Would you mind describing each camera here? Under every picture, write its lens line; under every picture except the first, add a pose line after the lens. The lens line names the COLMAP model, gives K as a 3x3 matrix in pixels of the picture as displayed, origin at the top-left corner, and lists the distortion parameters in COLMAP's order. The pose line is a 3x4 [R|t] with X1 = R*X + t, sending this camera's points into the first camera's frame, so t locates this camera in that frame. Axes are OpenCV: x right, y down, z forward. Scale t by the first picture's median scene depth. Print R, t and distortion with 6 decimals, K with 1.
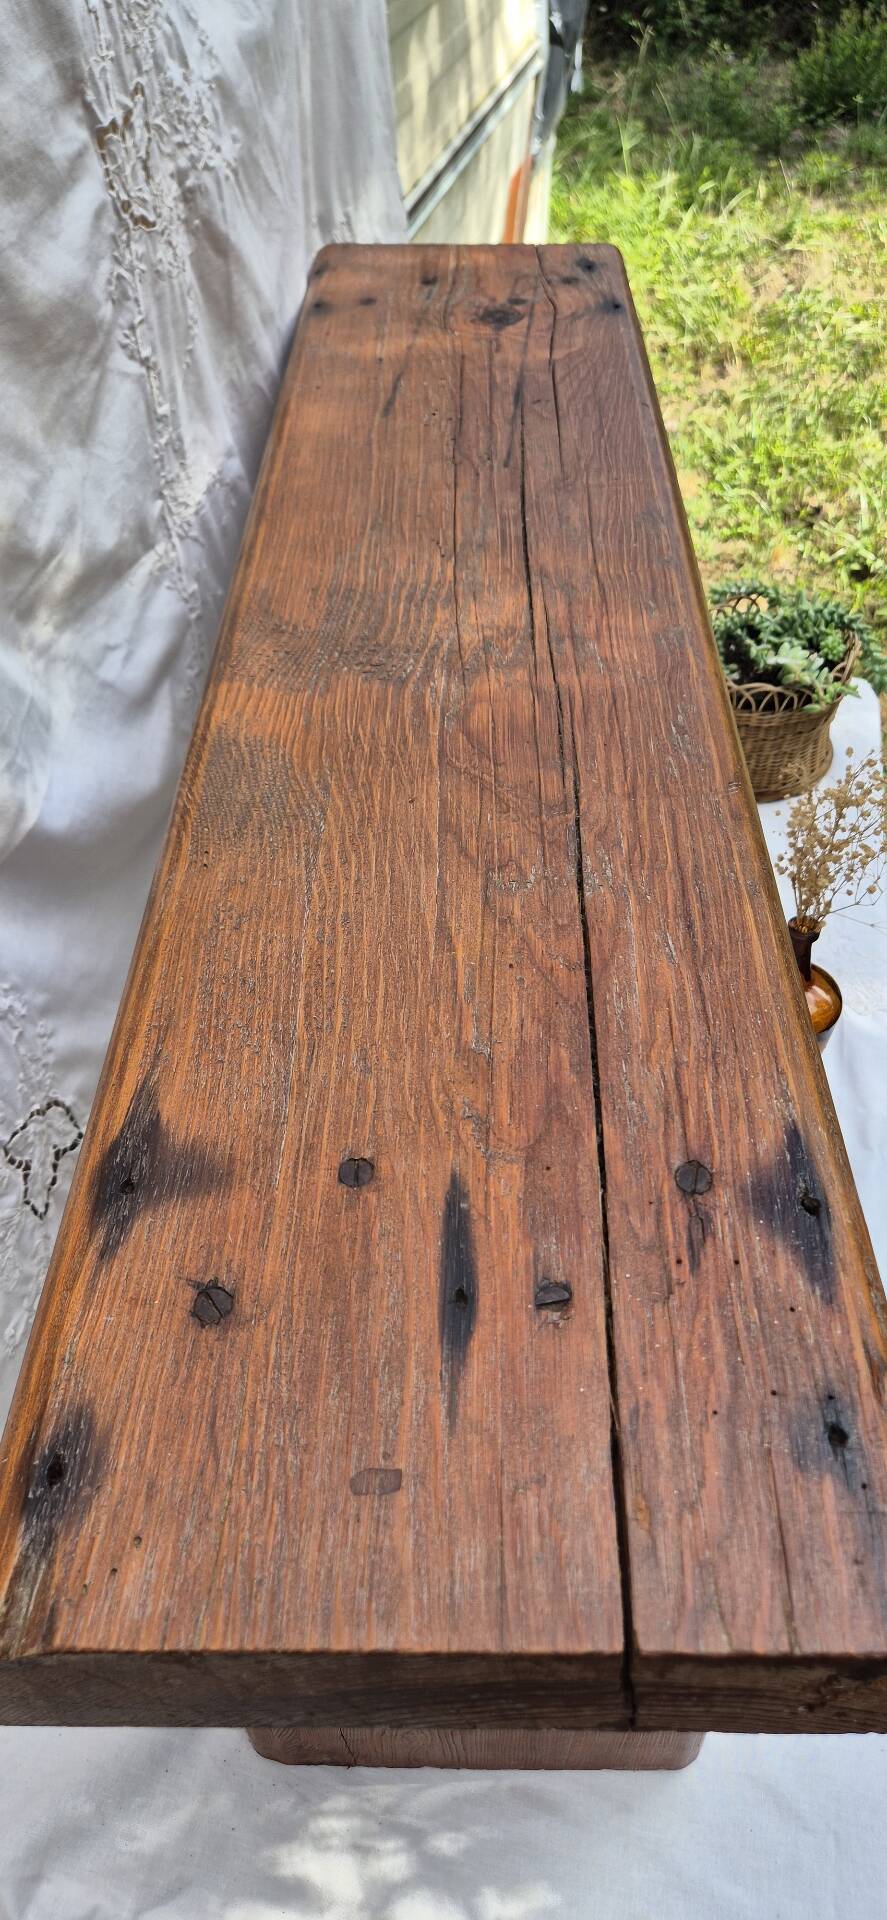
lens RADIAL K [[1274.4, 0, 398.8], [0, 1274.4, 966.2], [0, 0, 1]] dist [0.099908, -0.092082]
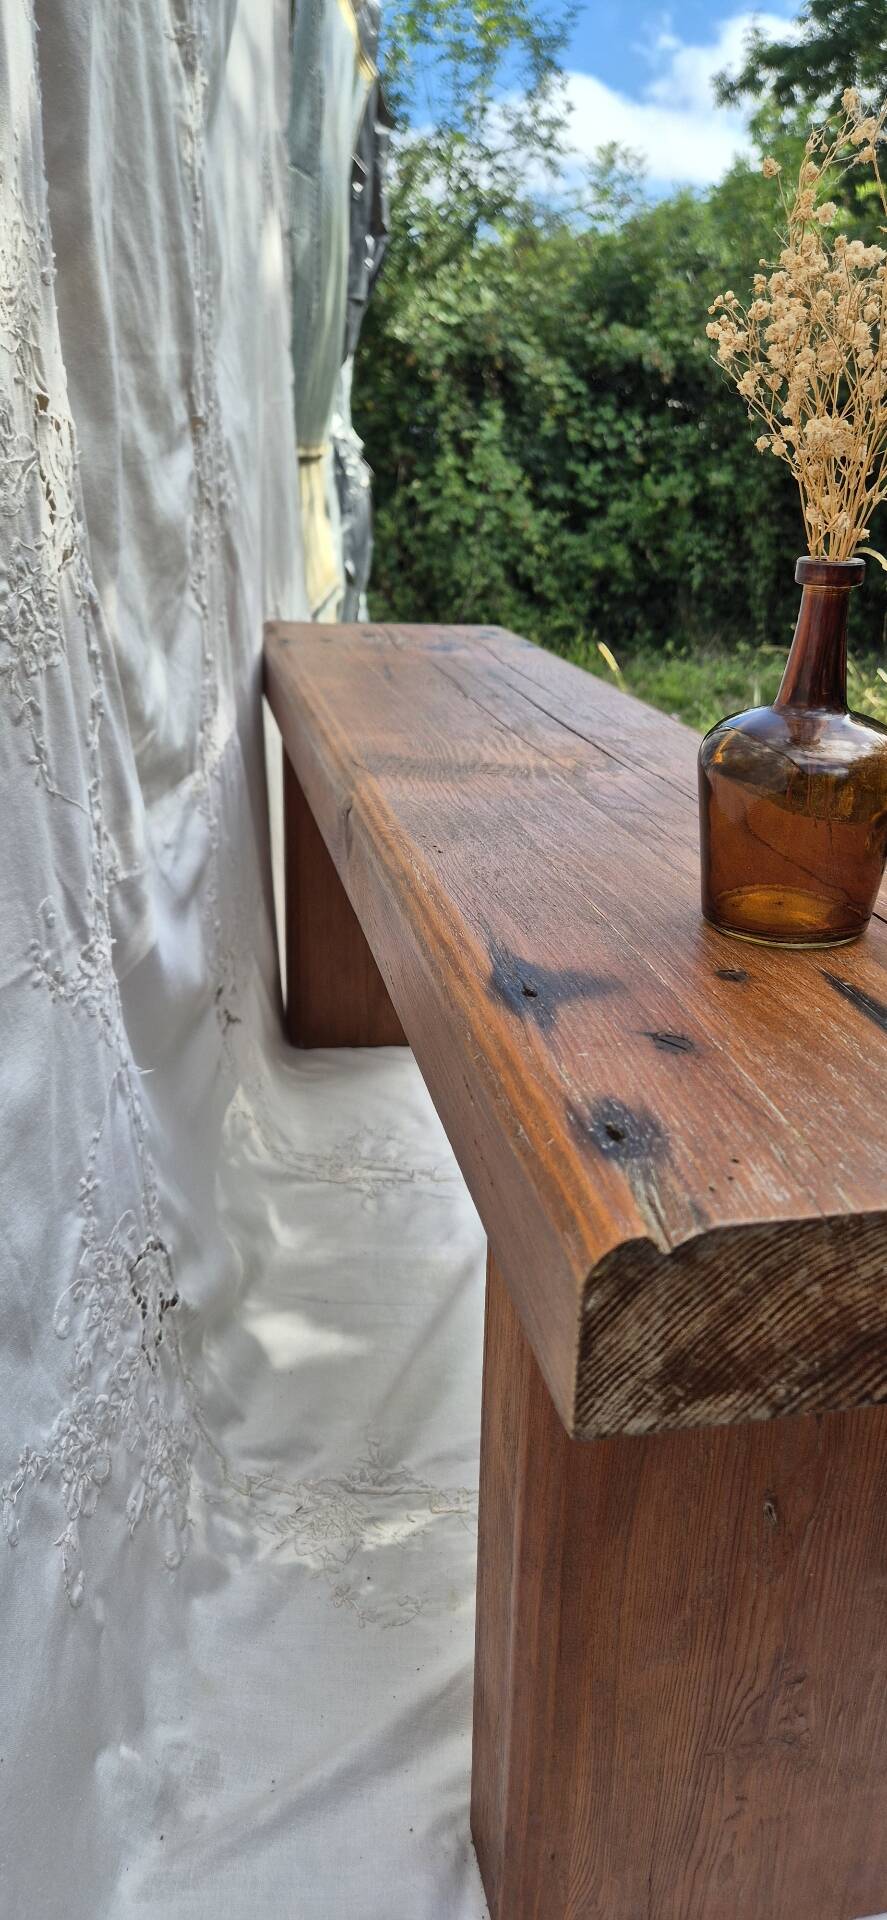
lens RADIAL K [[1294.0, 0, 457.7], [0, 1294.0, 985.2], [0, 0, 1]] dist [0.079965, -0.076704]
pose [[0.964539, -0.022396, 0.262989, -0.297985], [0.122034, 0.921339, -0.369111, 0.298449], [-0.234035, 0.388115, 0.891400, 0.055295]]
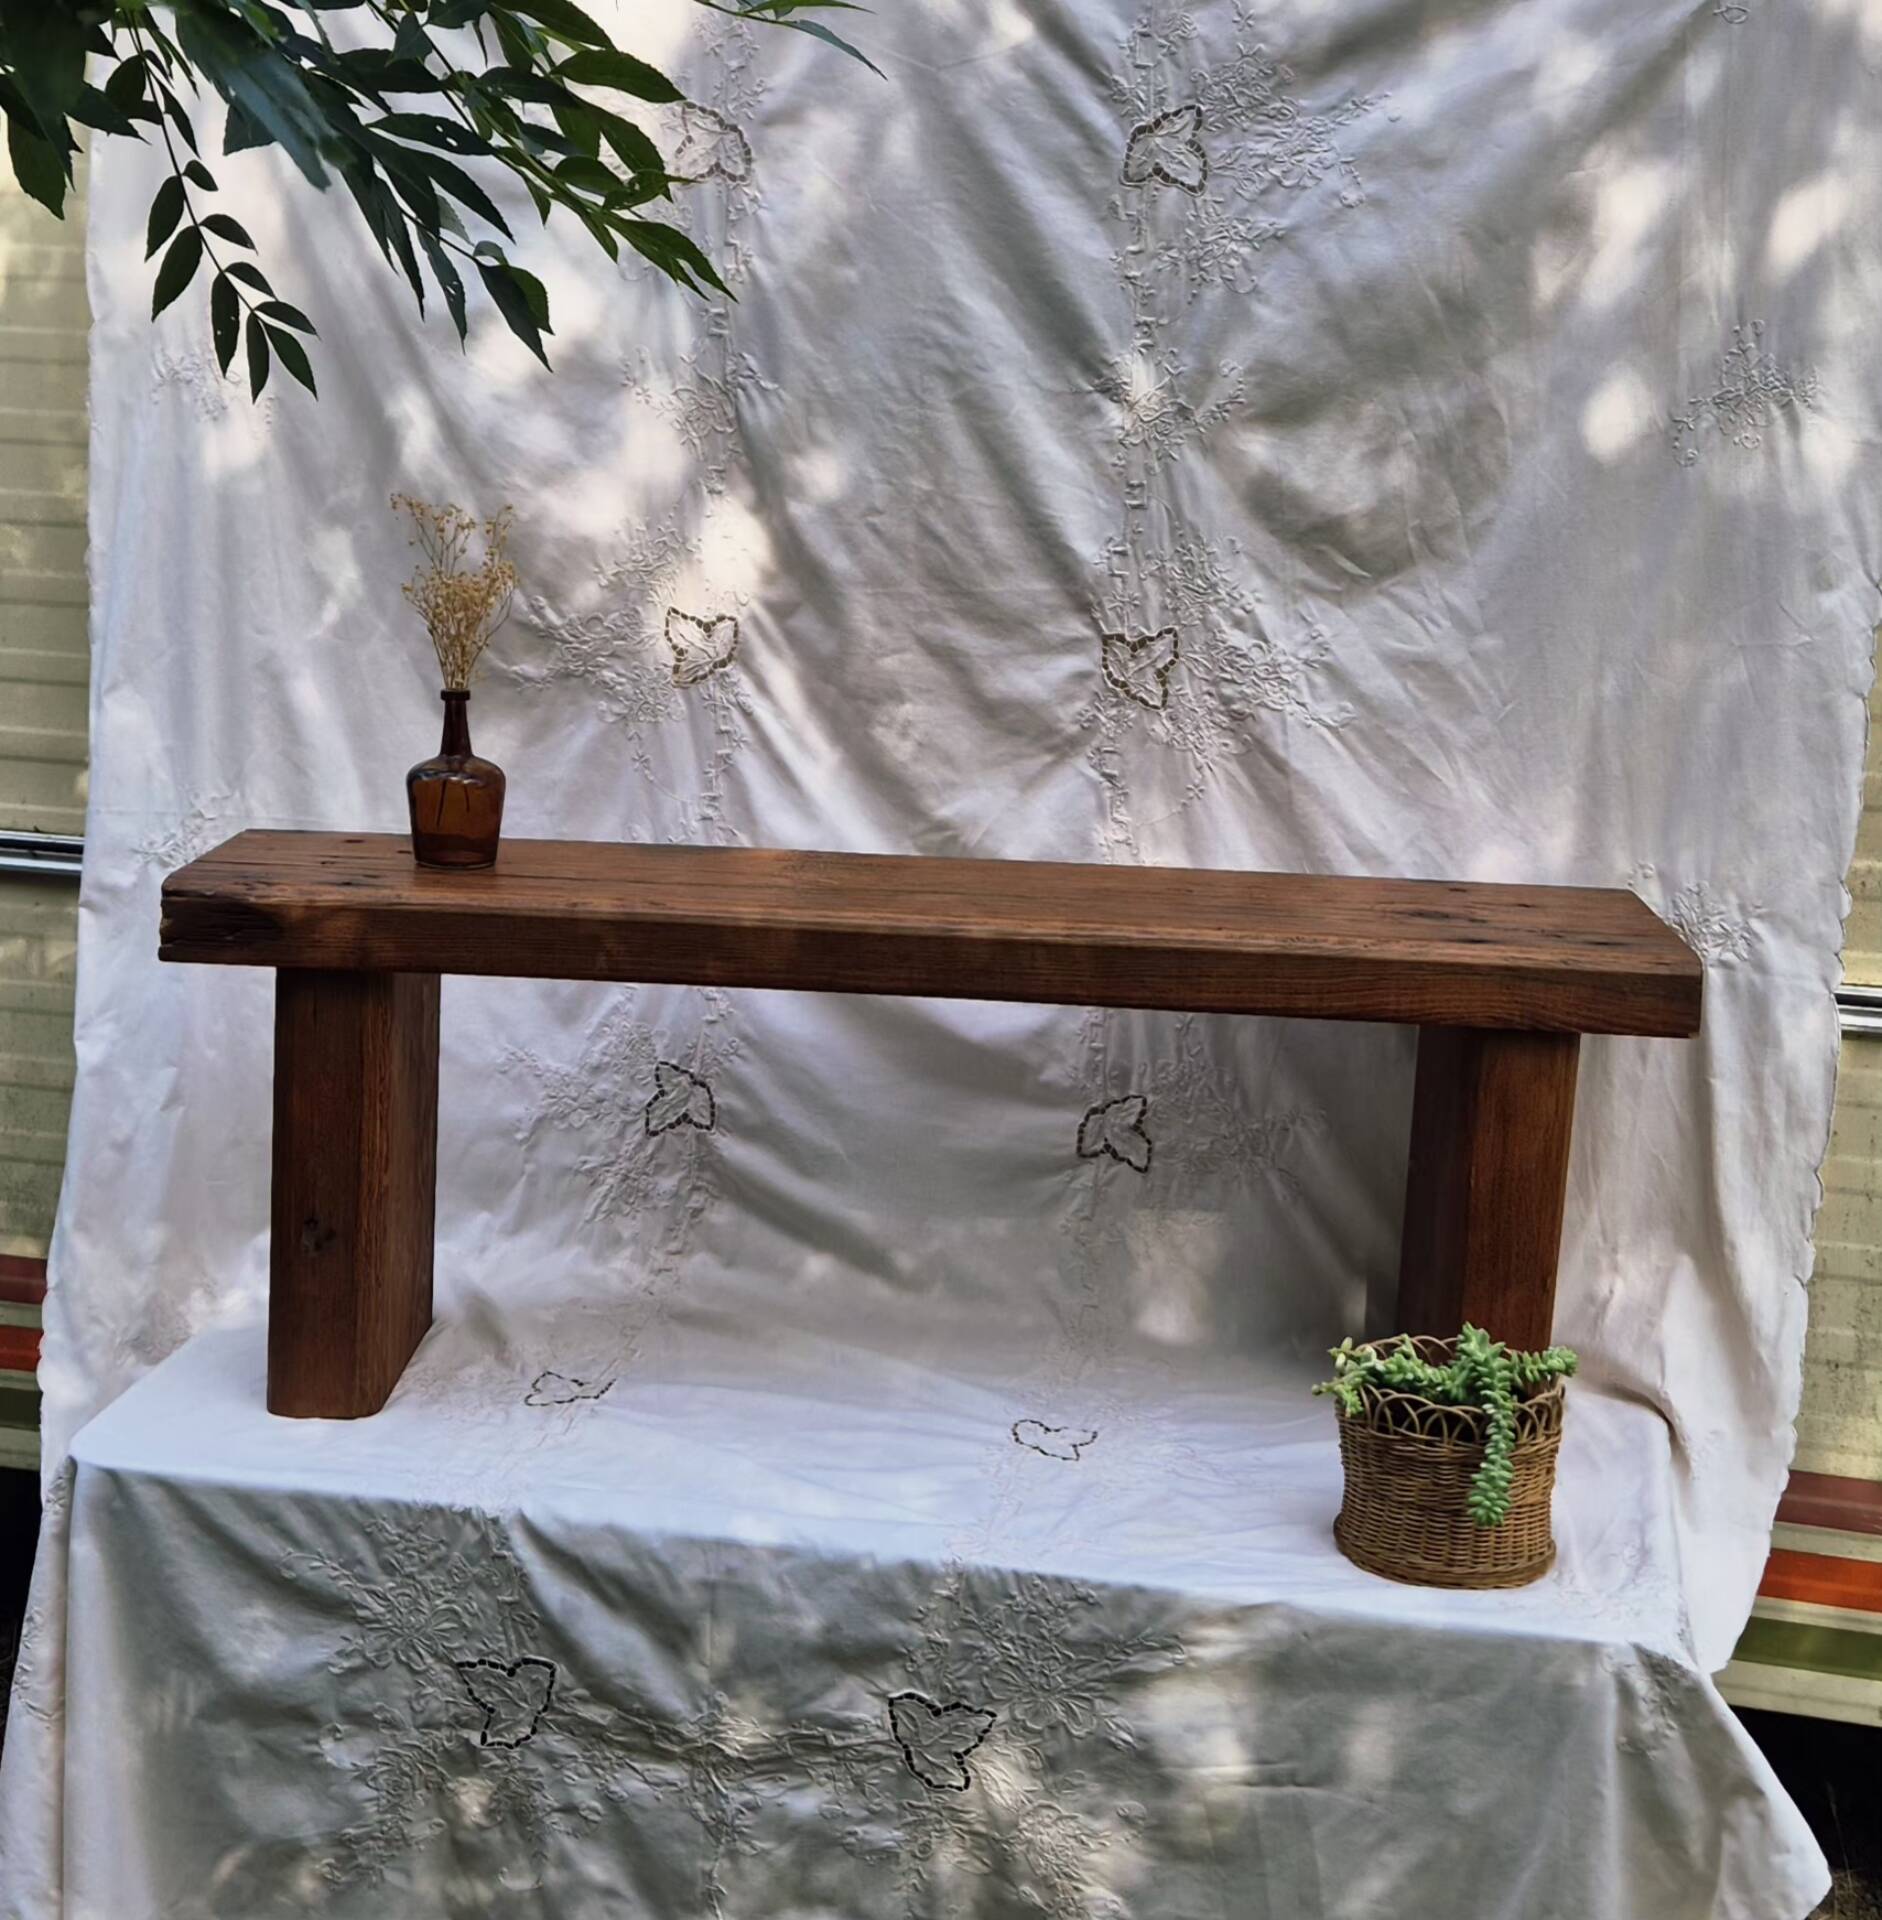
lens RADIAL K [[3029.6, 0, 1002.4], [0, 3029.6, 821.3], [0, 0, 1]] dist [0.225809, -0.039785]
pose [[0.019944, 0.204584, -0.978646, 3.088893], [-0.731409, 0.670343, 0.125228, -0.783769], [0.681648, 0.713292, 0.163004, 0.441368]]
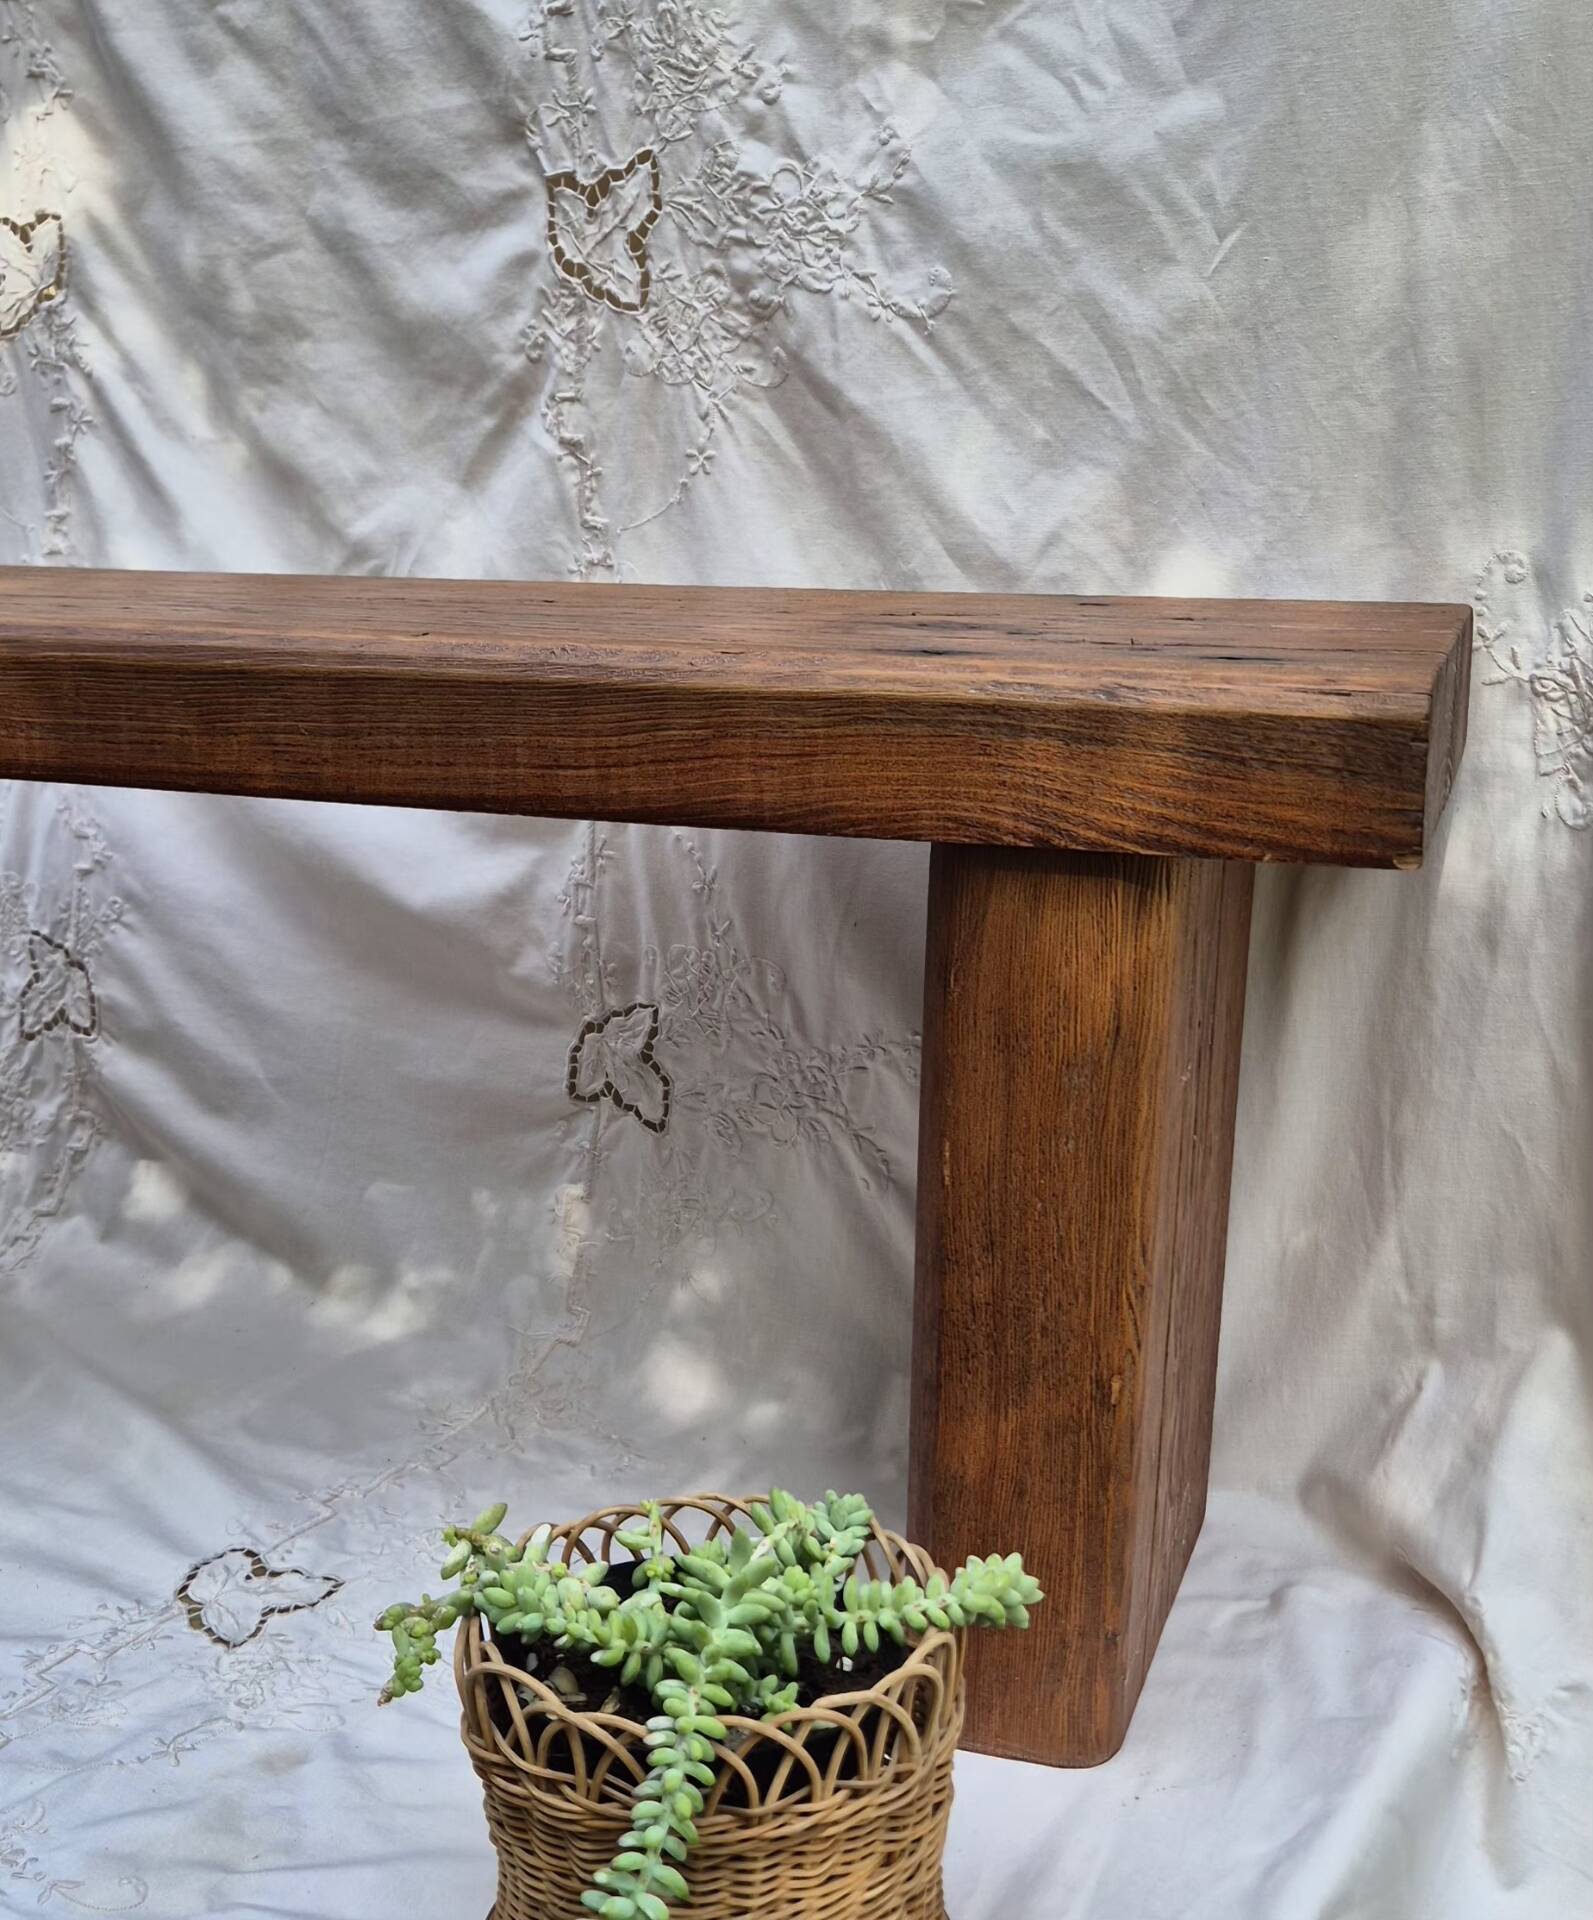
lens RADIAL K [[2284.0, 0, 838.5], [0, 2284.0, 1064.0], [0, 0, 1]] dist [0.072311, -0.053461]
pose [[-0.269651, 0.288110, -0.918848, 1.204951], [-0.673814, 0.625226, 0.393785, -0.924217], [0.687941, 0.725317, 0.025540, 1.396582]]
